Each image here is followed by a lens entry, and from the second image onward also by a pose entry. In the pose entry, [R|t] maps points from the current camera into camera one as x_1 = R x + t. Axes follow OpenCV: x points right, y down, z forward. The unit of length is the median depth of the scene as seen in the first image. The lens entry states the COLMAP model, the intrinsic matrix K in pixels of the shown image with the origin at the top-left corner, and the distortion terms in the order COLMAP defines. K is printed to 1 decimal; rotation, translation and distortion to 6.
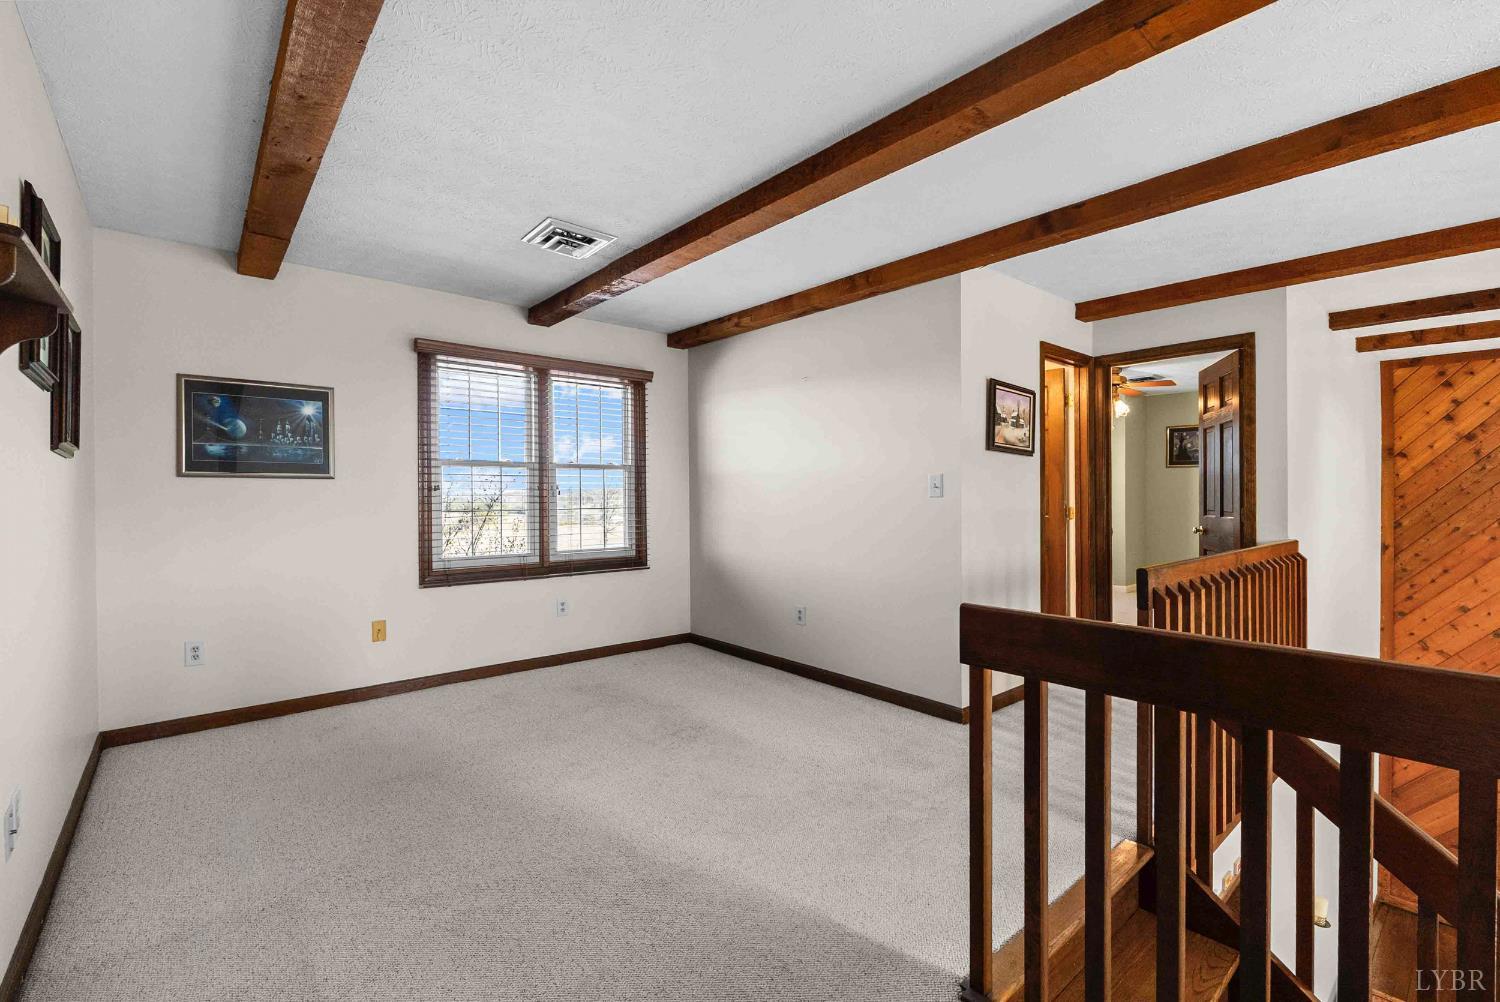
lens RADIAL K [[663.2, 0, 757.6], [0, 663.2, 499.8], [0, 0, 1]] dist [-0.002976, -0.000035]
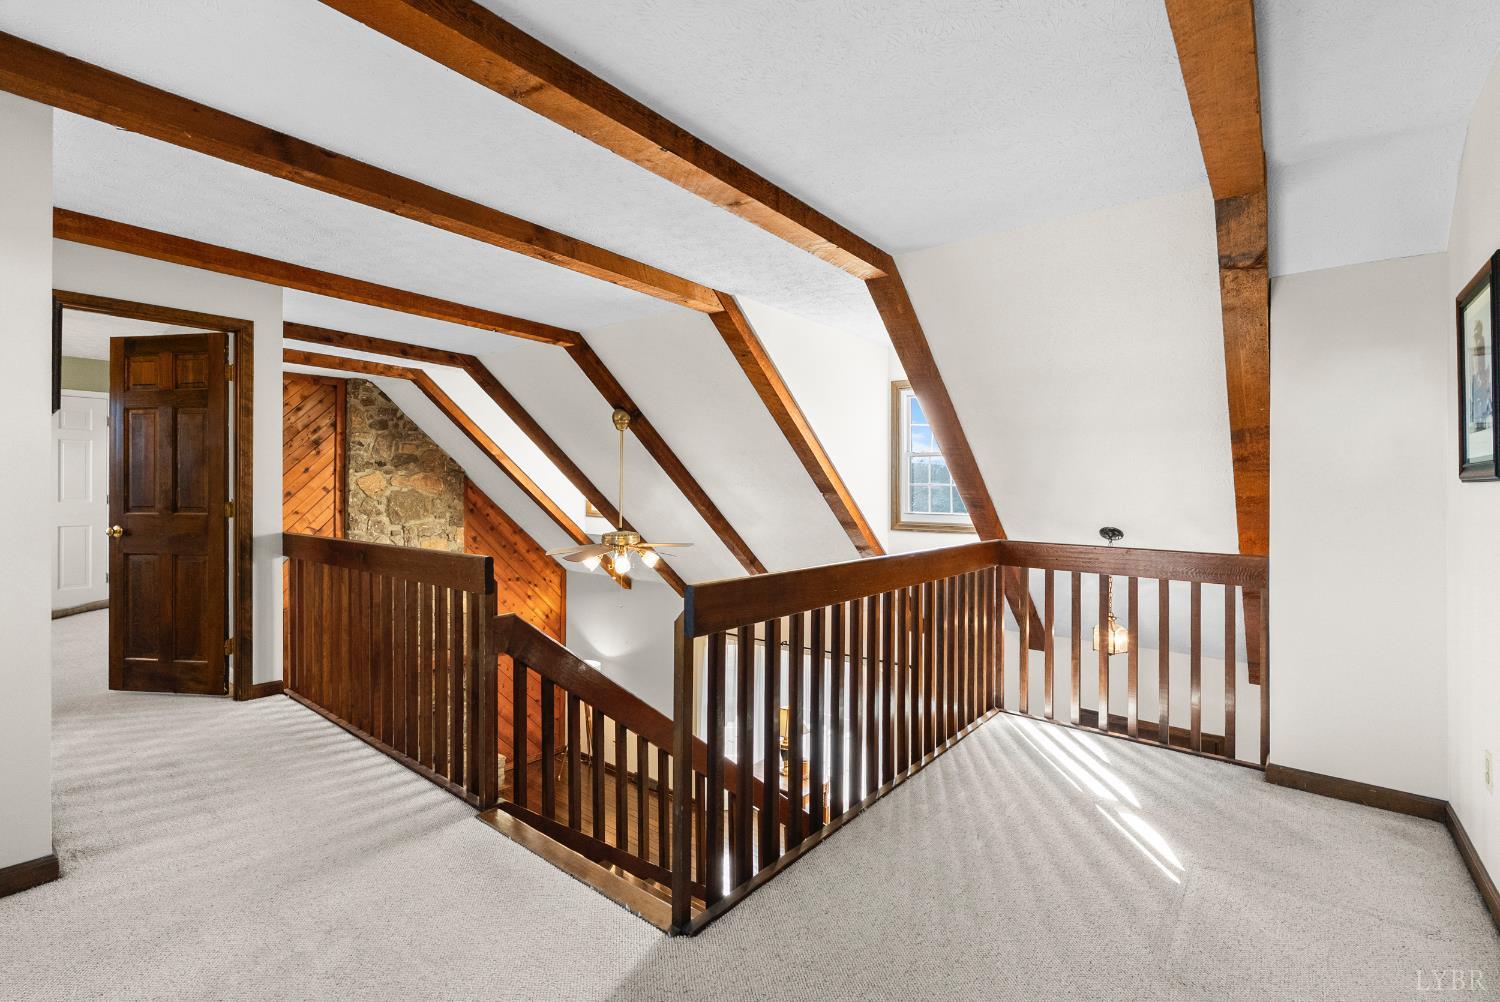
lens RADIAL K [[663.2, 0, 757.2], [0, 663.2, 489.6], [0, 0, 1]] dist [-0.002976, -0.000035]
pose [[-0.181976, -0.000396, 0.983303, -0.405295], [0.002813, 0.999996, 0.000923, -0.005736], [-0.983299, 0.002934, -0.181974, 0.533894]]
